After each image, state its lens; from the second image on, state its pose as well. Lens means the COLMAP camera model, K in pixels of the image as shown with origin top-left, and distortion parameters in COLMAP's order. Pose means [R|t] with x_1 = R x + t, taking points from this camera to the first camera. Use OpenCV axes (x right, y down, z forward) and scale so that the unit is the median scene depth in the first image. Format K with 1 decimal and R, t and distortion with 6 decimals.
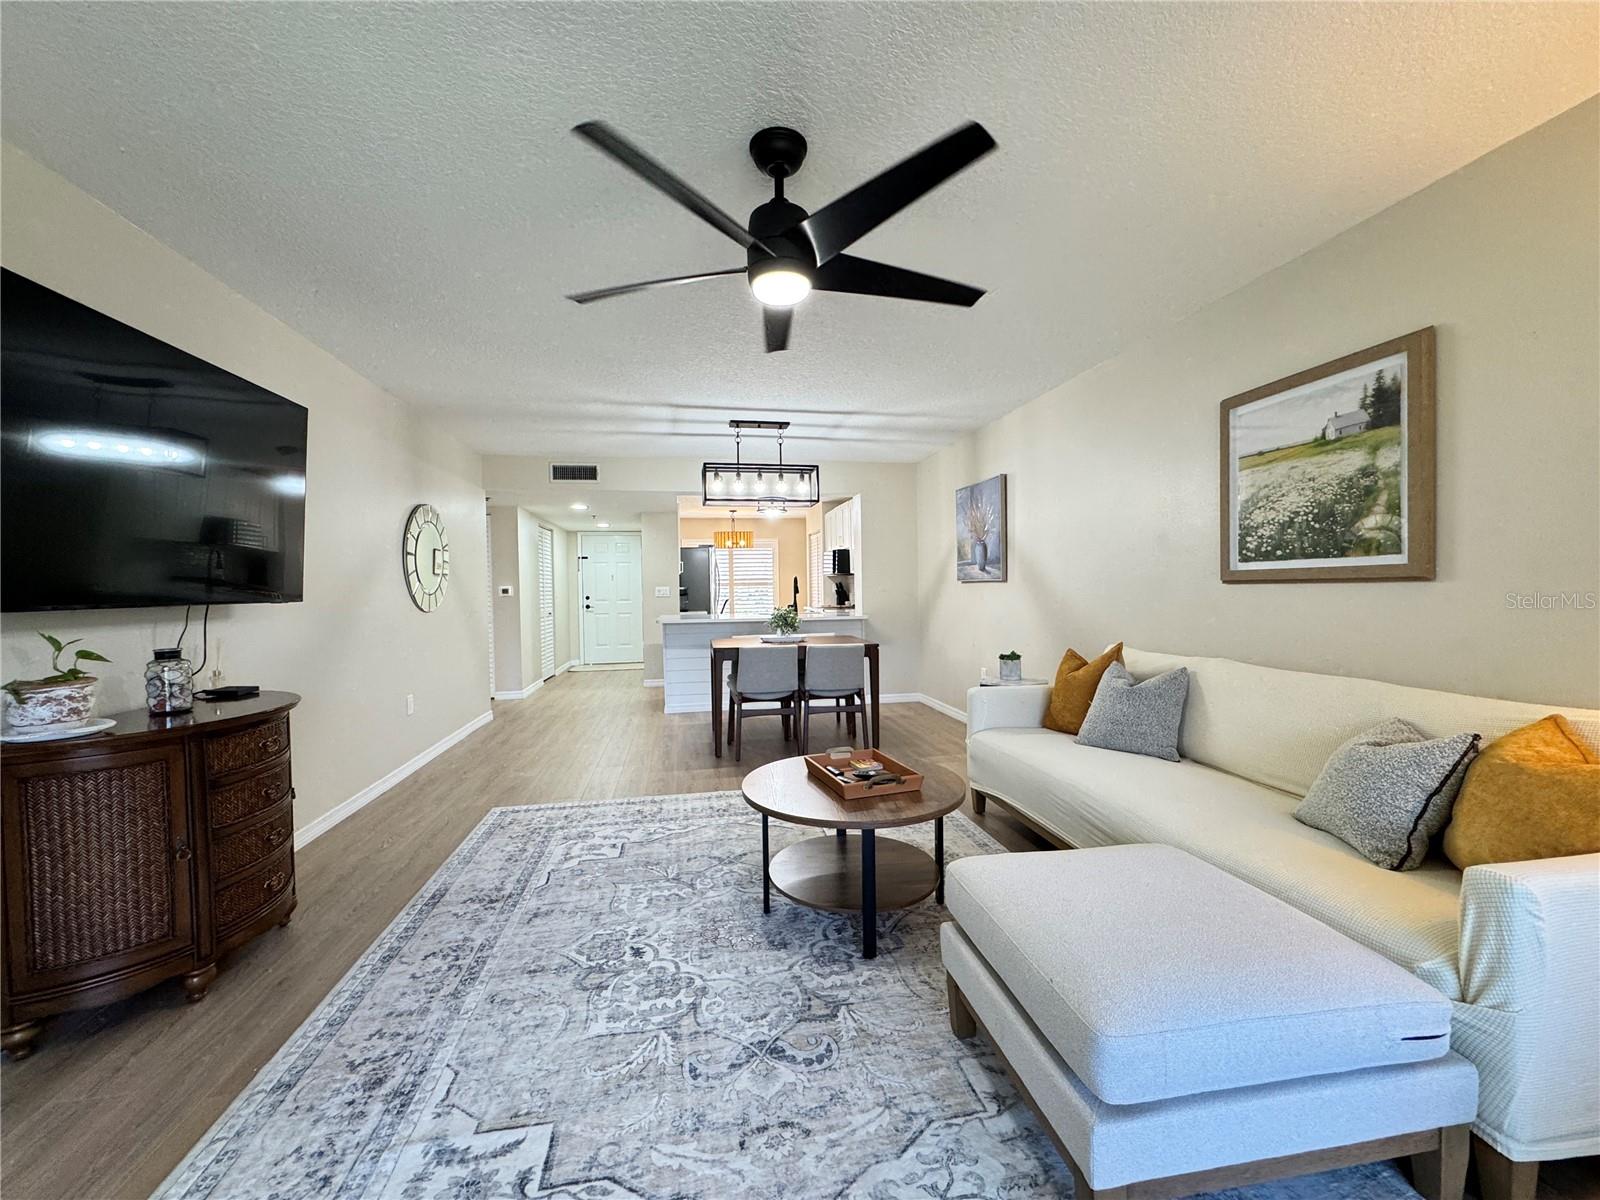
lens RADIAL K [[638.0, 0, 801.6], [0, 638.0, 600.0], [0, 0, 1]] dist [-0.003895, 0.000778]
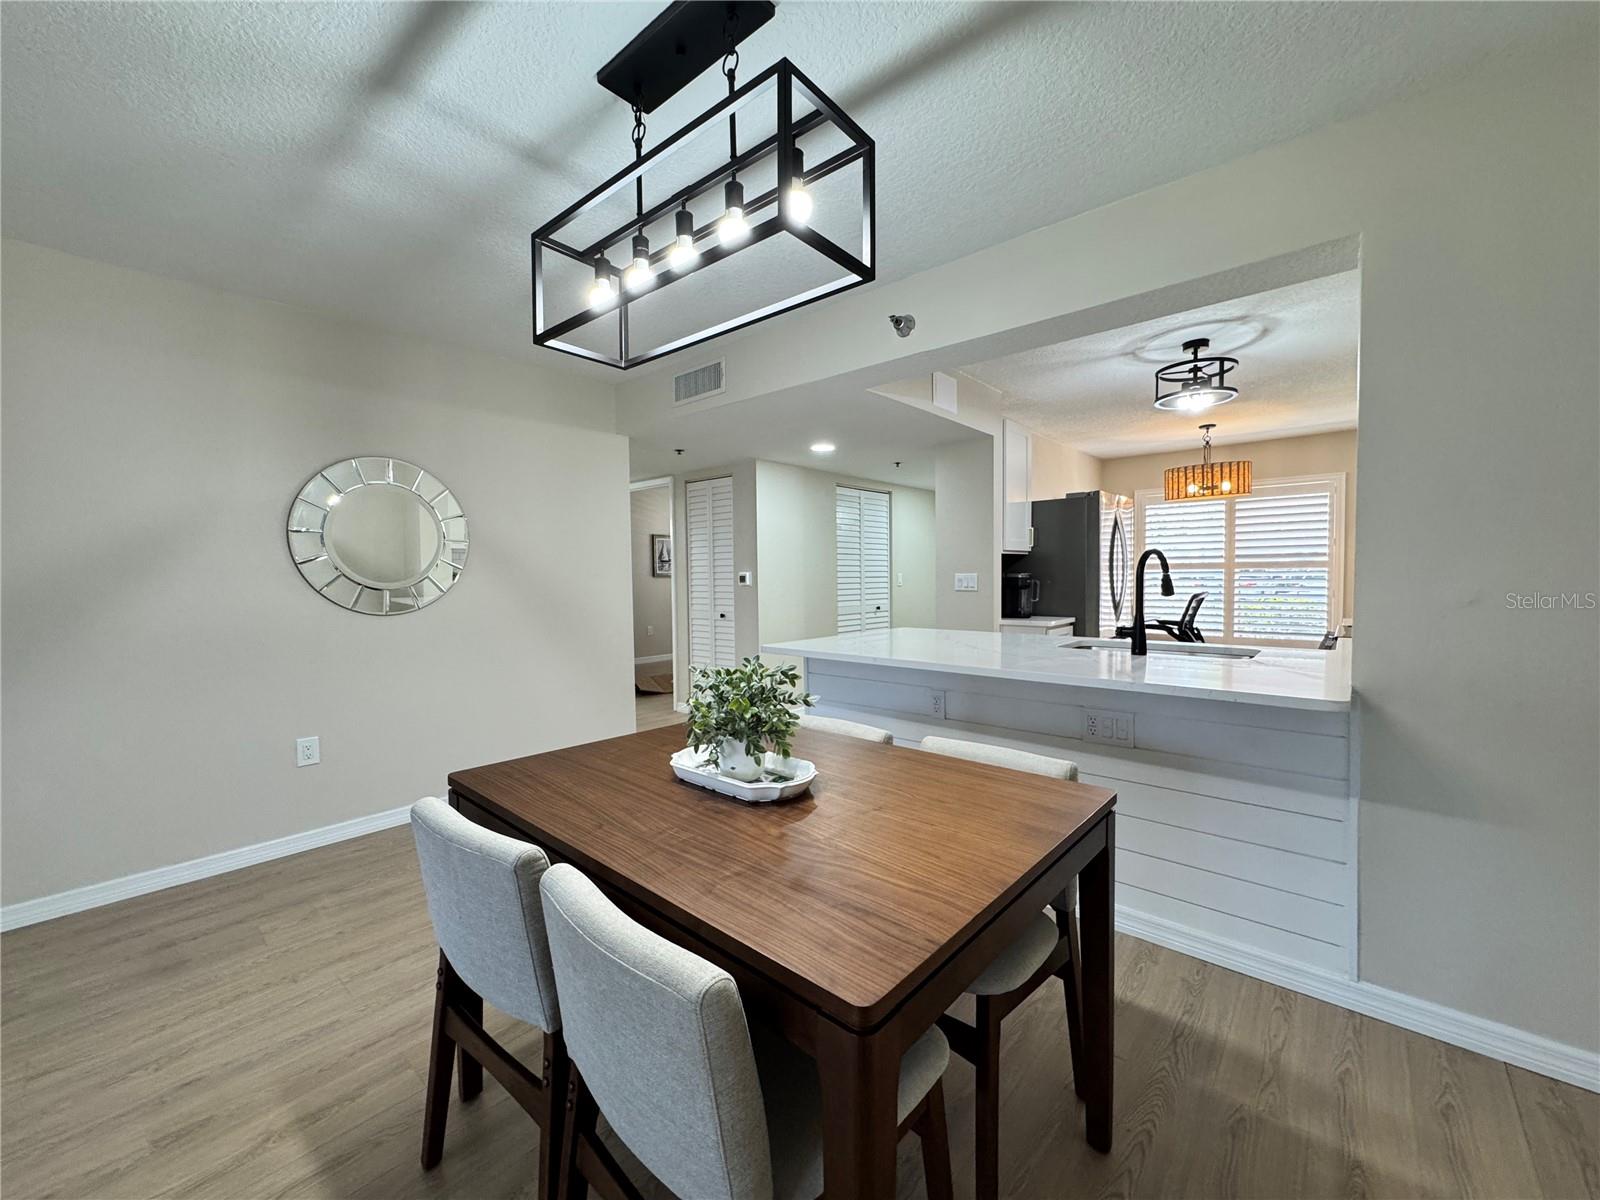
lens RADIAL K [[638.0, 0, 794.9], [0, 638.0, 594.1], [0, 0, 1]] dist [-0.003895, 0.000778]
pose [[0.614436, 0.031554, -0.788336, 0.394530], [-0.011083, 0.999447, 0.031366, -0.053539], [0.788889, -0.010535, 0.614445, 1.587326]]
